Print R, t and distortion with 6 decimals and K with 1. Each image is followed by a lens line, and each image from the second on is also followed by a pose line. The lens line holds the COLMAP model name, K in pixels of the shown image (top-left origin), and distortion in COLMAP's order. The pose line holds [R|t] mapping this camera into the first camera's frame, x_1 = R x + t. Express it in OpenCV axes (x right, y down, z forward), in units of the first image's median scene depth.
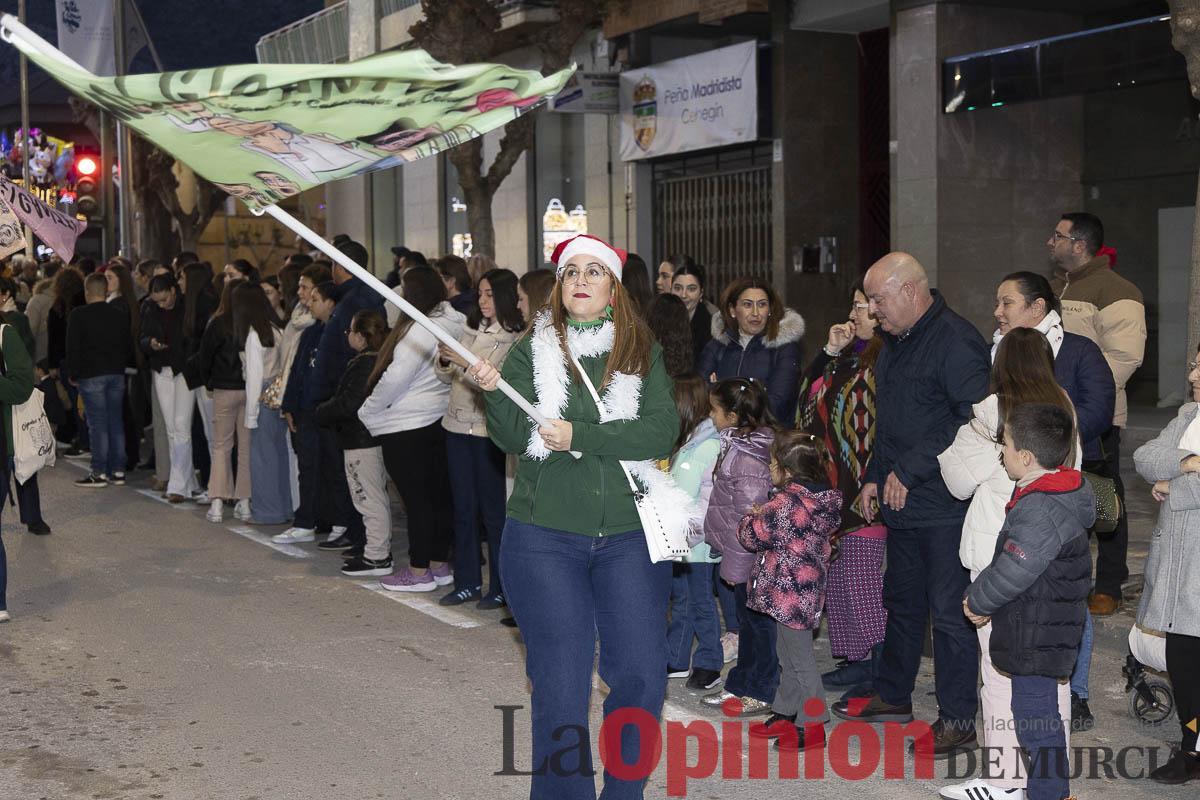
lens RADIAL K [[1777.6, 0, 600.0], [0, 1777.6, 400.0], [0, 0, 1]] dist [0.011469, -0.018863]
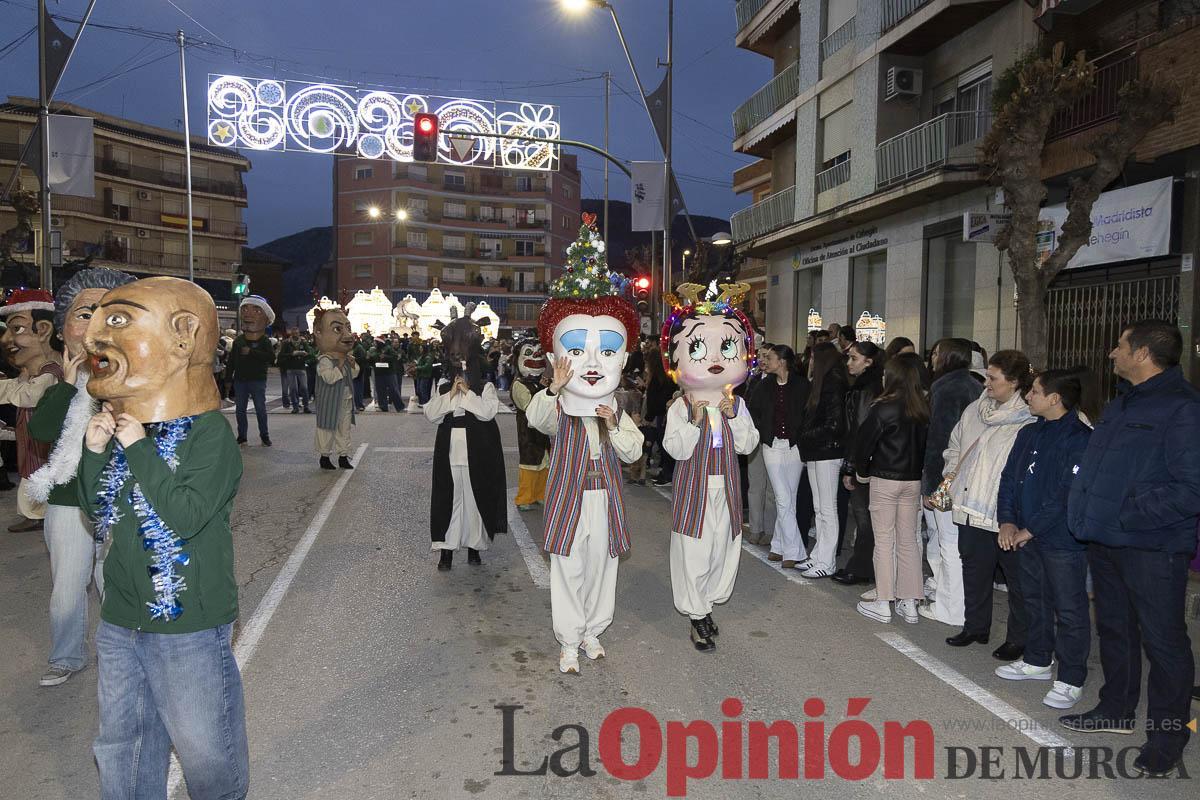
lens RADIAL K [[802.4, 0, 602.0], [0, 802.4, 399.4], [0, 0, 1]] dist [0.007712, 0.000001]
pose [[0.958616, 0.039584, -0.281937, -0.084878], [-0.041066, 0.999156, 0.000654, -0.015293], [0.281725, 0.010952, 0.959433, 0.202175]]
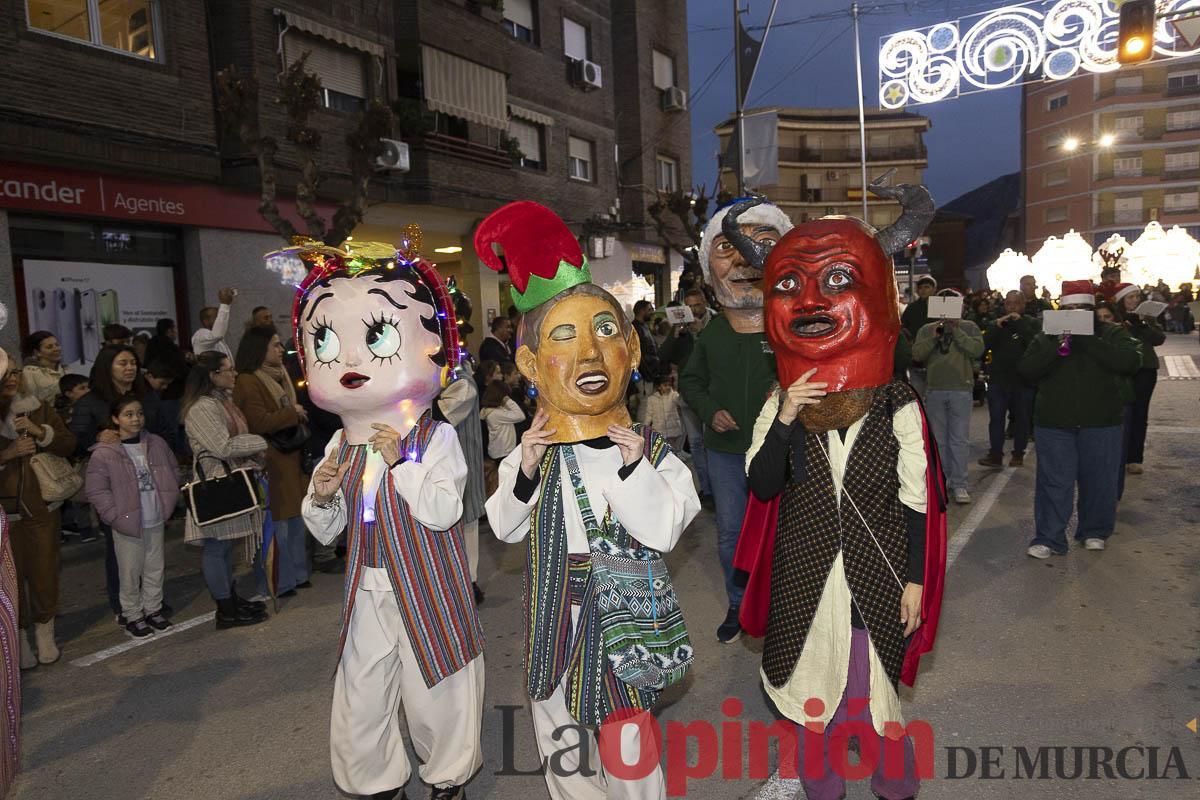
lens RADIAL K [[802.4, 0, 602.0], [0, 802.4, 399.4], [0, 0, 1]] dist [0.007712, 0.000001]
pose [[0.461670, 0.063946, -0.884744, -0.096835], [-0.005905, 0.997598, 0.069021, -0.018214], [0.887032, -0.026640, 0.460939, 0.230507]]
